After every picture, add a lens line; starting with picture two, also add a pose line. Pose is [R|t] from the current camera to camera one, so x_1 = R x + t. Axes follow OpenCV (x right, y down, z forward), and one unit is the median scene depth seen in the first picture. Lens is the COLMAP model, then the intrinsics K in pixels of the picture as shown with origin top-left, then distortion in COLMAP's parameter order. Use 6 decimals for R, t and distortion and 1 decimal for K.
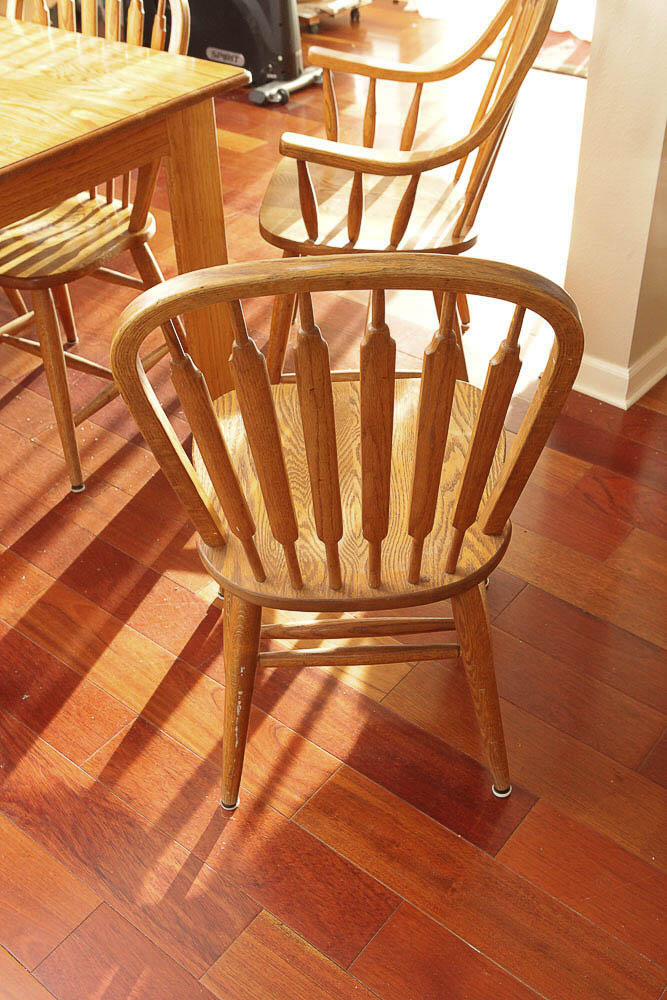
lens RADIAL K [[1067.5, 0, 333.5], [0, 1067.5, 500.0], [0, 0, 1]] dist [-0.060598, 0.163696]
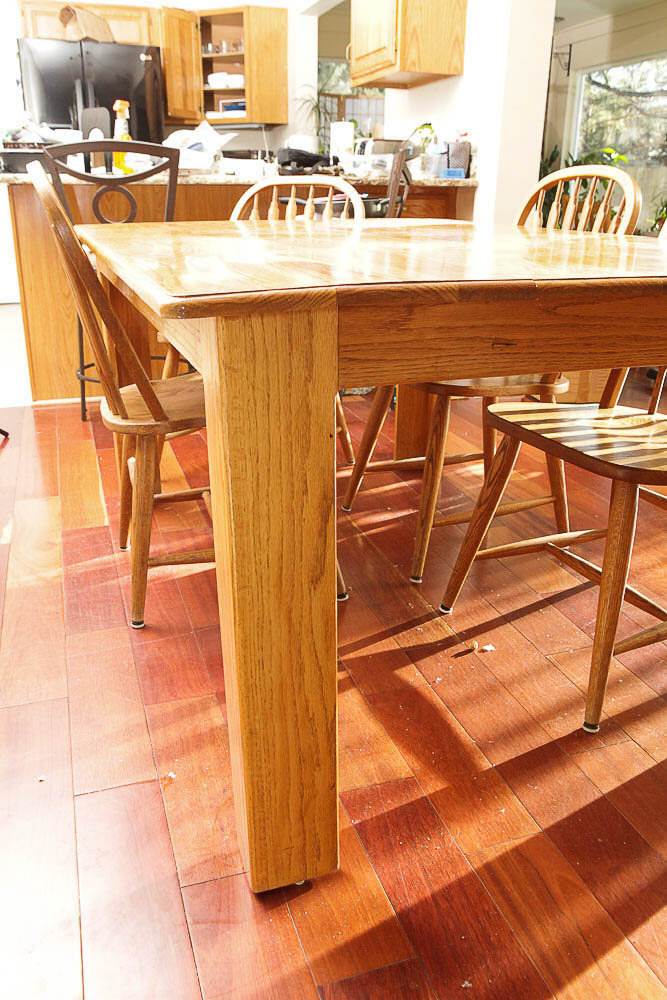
lens RADIAL K [[809.1, 0, 333.5], [0, 809.1, 500.0], [0, 0, 1]] dist [-0.034666, 0.007764]
pose [[0.843654, 0.233685, -0.483363, -0.180060], [-0.365444, 0.909502, -0.198135, 0.030720], [0.393318, 0.343800, 0.852703, 0.399372]]
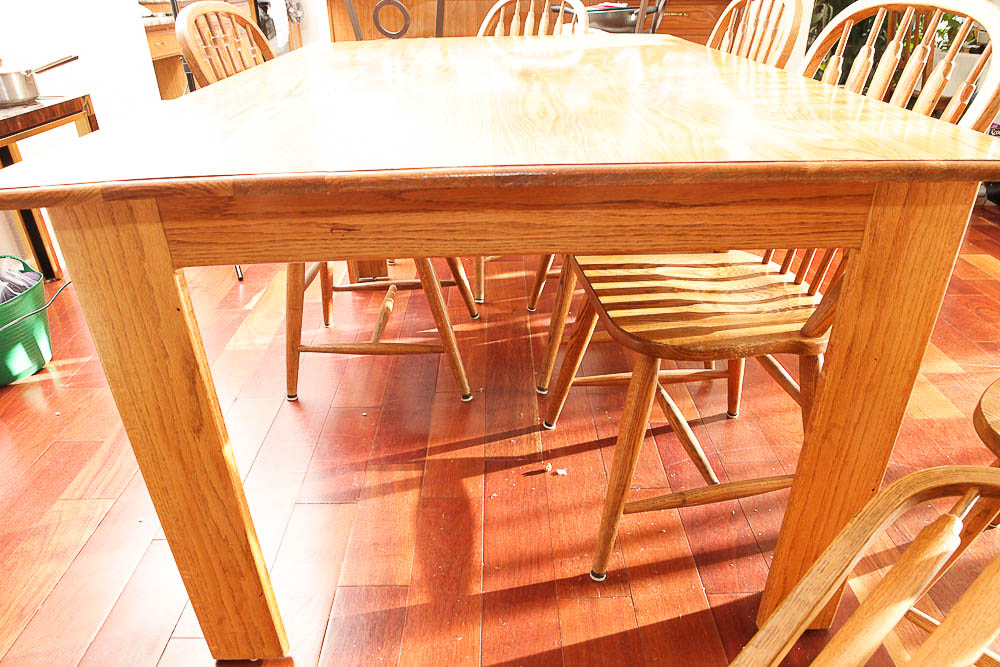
lens RADIAL K [[674.1, 0, 500.0], [0, 674.1, 333.5], [0, 0, 1]] dist [-0.108551, 0.073386]
pose [[0.635167, 0.381258, -0.671718, -0.006700], [-0.484122, 0.874158, 0.038382, -0.197872], [0.601821, 0.300815, 0.739812, 0.610642]]
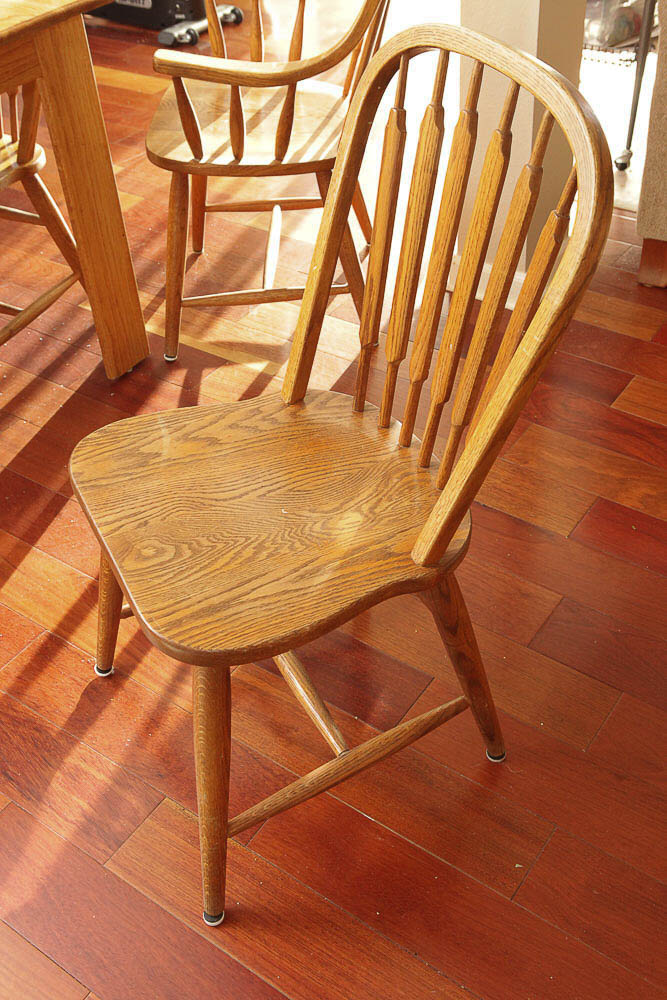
lens RADIAL K [[1067.5, 0, 333.5], [0, 1067.5, 500.0], [0, 0, 1]] dist [-0.060598, 0.163696]
pose [[0.997576, -0.065979, 0.022112, 0.074319], [0.065186, 0.997264, 0.034853, 0.057987], [-0.024351, -0.033327, 0.999148, -0.020792]]
